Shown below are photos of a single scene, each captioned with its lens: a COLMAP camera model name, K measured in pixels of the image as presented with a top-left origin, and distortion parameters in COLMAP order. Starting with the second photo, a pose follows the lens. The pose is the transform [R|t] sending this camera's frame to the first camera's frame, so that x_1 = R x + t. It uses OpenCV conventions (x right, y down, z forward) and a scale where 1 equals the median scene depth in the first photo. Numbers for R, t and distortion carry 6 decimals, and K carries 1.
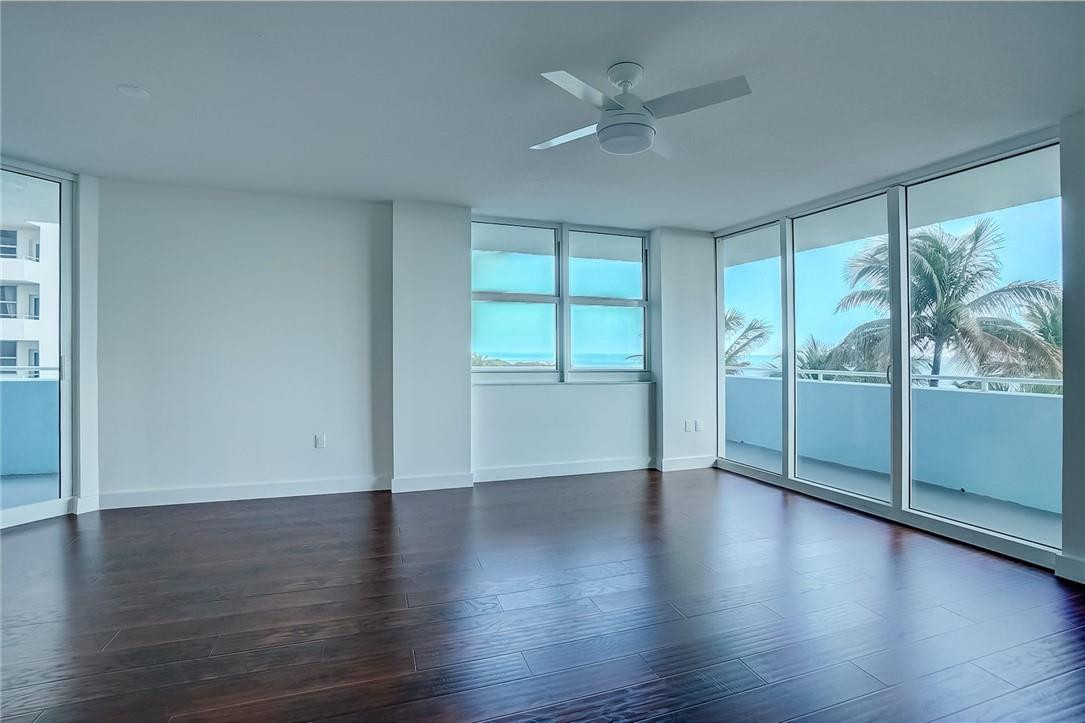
lens RADIAL K [[494.9, 0, 539.7], [0, 494.9, 355.3], [0, 0, 1]] dist [-0.017103, 0.000516]
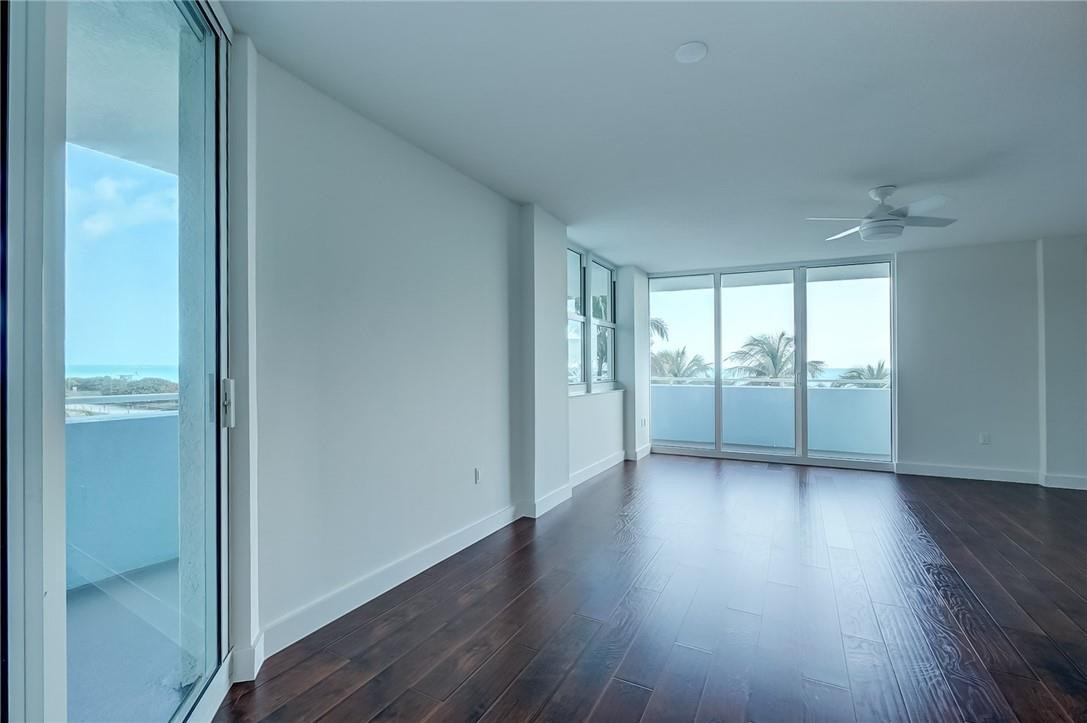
lens RADIAL K [[478.1, 0, 528.6], [0, 478.1, 360.5], [0, 0, 1]] dist [0.000202, 0.000077]
pose [[0.741410, -0.001185, 0.671051, -0.792823], [0.007460, 0.999951, -0.006477, -0.012968], [-0.671011, 0.009808, 0.741383, 0.294031]]
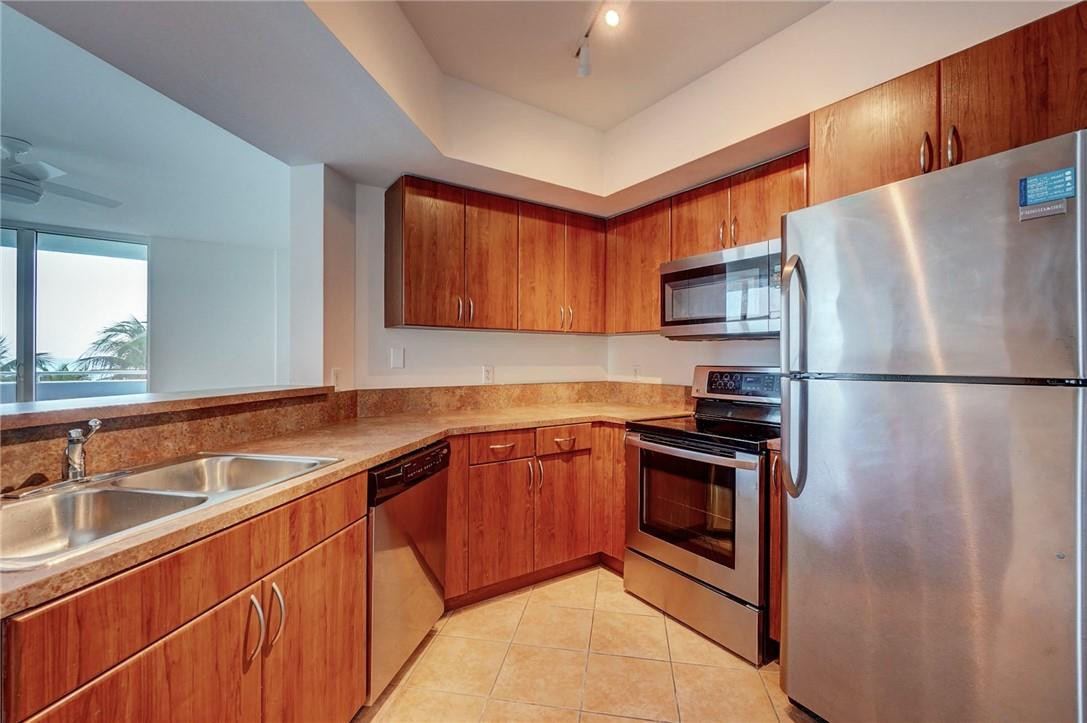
lens RADIAL K [[473.9, 0, 542.6], [0, 473.9, 357.8], [0, 0, 1]] dist [-0.002489, -0.001121]
pose [[-0.274406, -0.009804, 0.961564, -0.654560], [-0.004398, 0.999950, 0.008940, -0.009941], [-0.961604, -0.001776, -0.274435, -0.009987]]
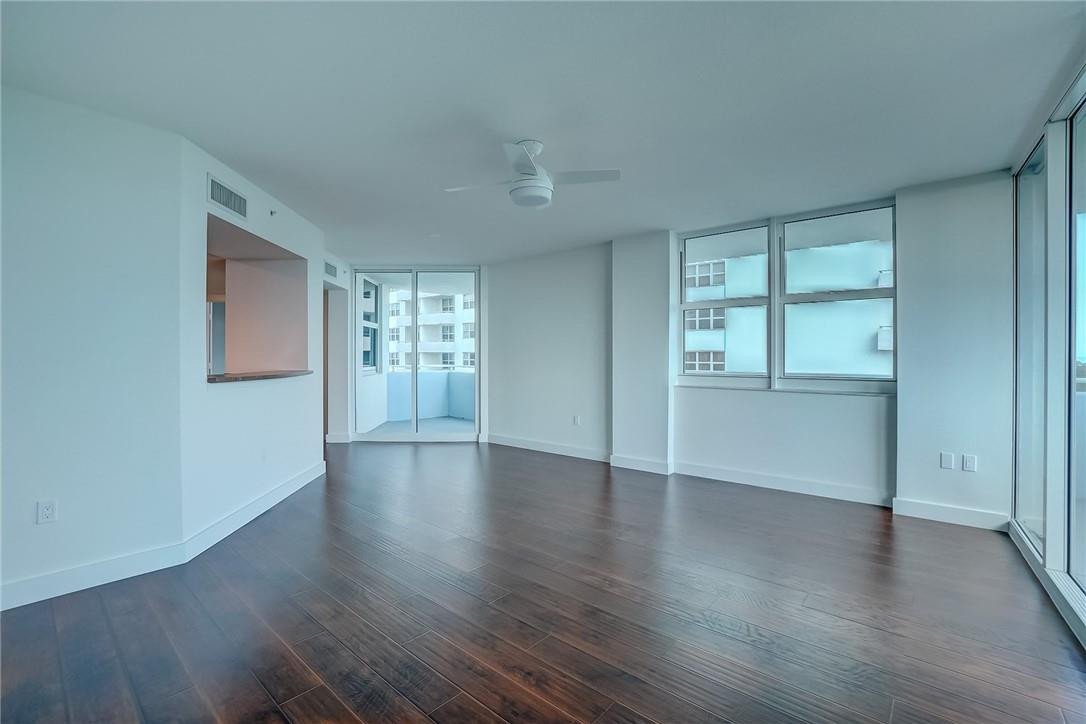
lens RADIAL K [[495.4, 0, 540.2], [0, 495.4, 355.8], [0, 0, 1]] dist [-0.017103, 0.000516]
pose [[0.513170, -0.003402, -0.858280, 0.630610], [0.003451, 0.999992, -0.001901, -0.008121], [0.858280, -0.001986, 0.513177, 0.147564]]
